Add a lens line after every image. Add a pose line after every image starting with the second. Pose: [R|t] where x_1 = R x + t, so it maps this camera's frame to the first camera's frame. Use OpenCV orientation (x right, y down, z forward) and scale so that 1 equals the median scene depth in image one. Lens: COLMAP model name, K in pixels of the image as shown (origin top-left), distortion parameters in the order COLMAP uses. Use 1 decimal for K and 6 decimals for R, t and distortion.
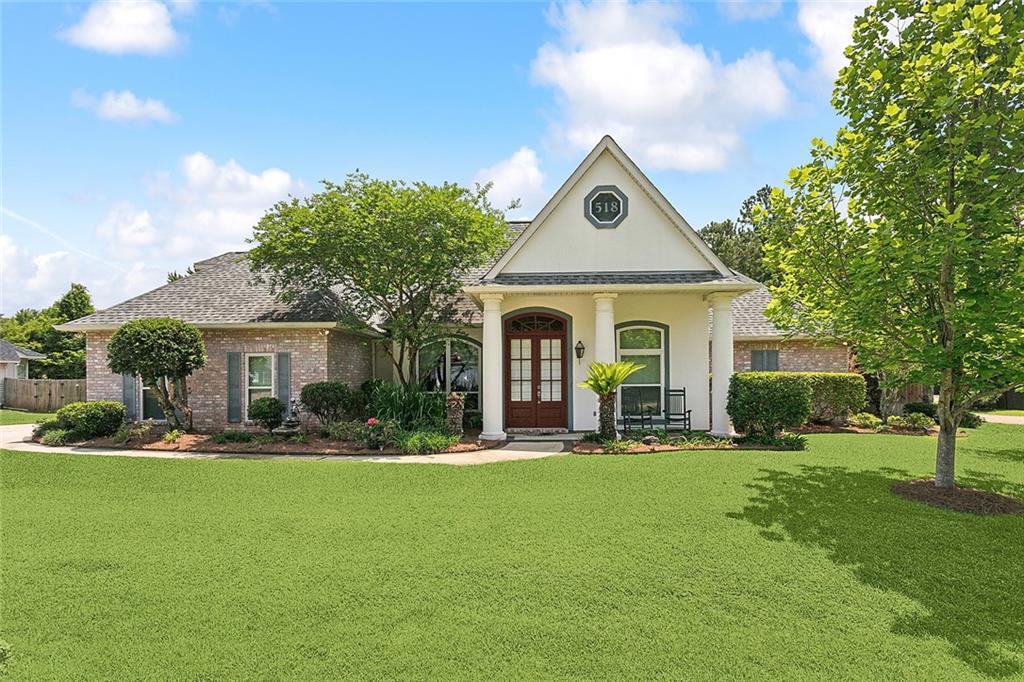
lens RADIAL K [[491.1, 0, 511.3], [0, 491.1, 349.1], [0, 0, 1]] dist [0.011645, 0.000427]
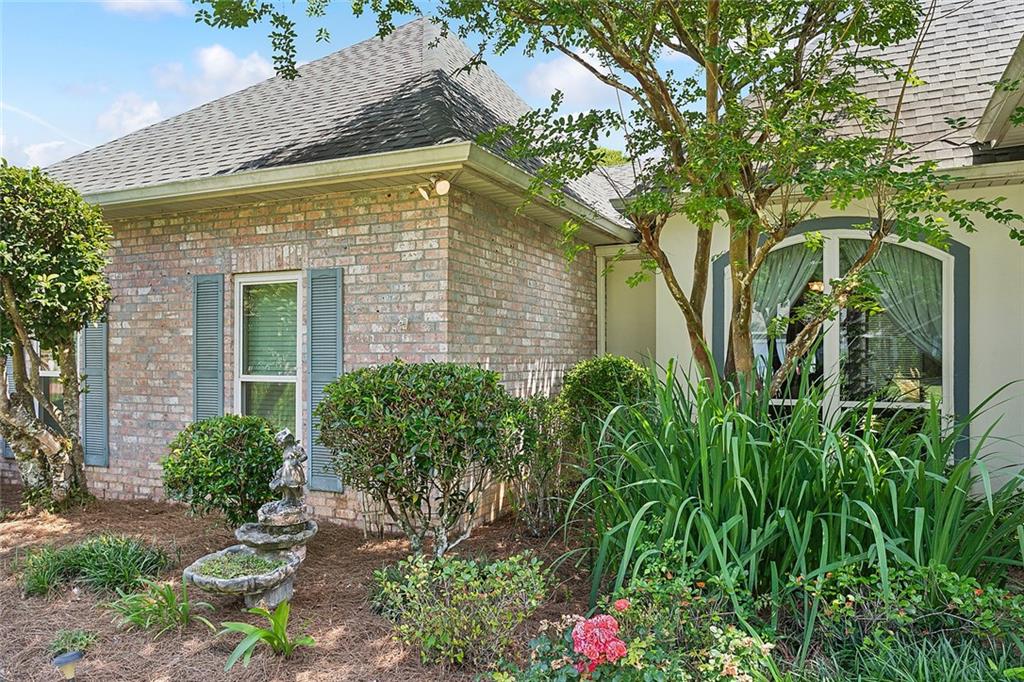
lens RADIAL K [[739.0, 0, 509.4], [0, 739.0, 335.7], [0, 0, 1]] dist [0.012495, 0.001658]
pose [[0.923046, 0.000421, -0.384689, -0.174274], [0.007455, 0.999792, 0.018981, 0.041880], [0.384617, -0.020389, 0.922851, 0.614530]]
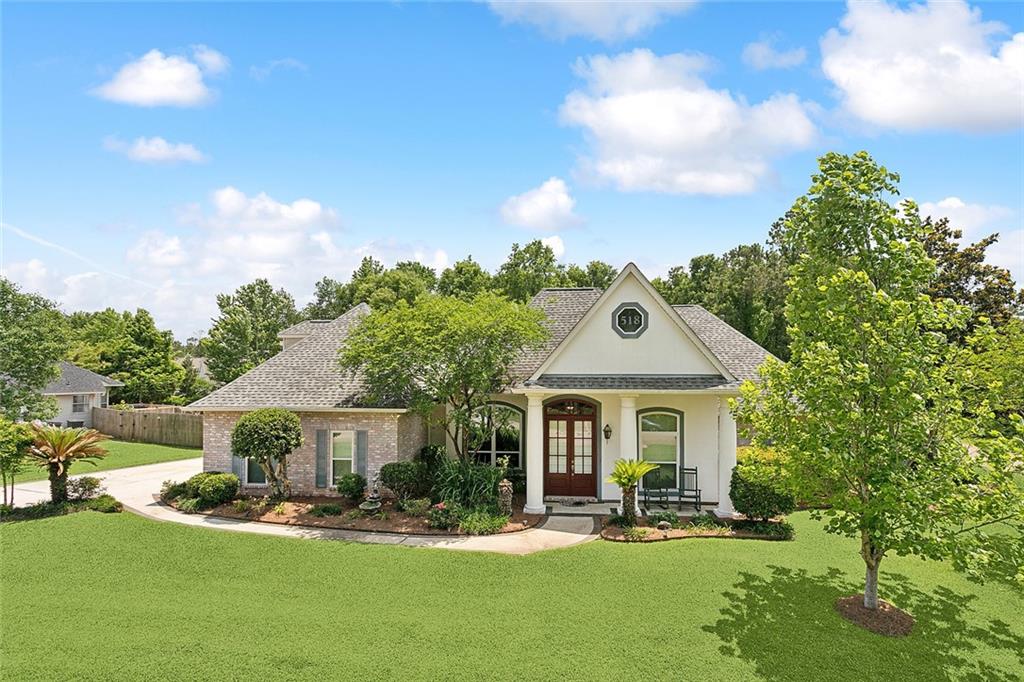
lens RADIAL K [[491.1, 0, 522.1], [0, 491.1, 344.1], [0, 0, 1]] dist [0.011645, 0.000427]
pose [[0.999194, 0.007735, -0.039382, -0.022144], [-0.008176, 0.999905, -0.011069, -0.197376], [0.039293, 0.011382, 0.999163, -0.198532]]
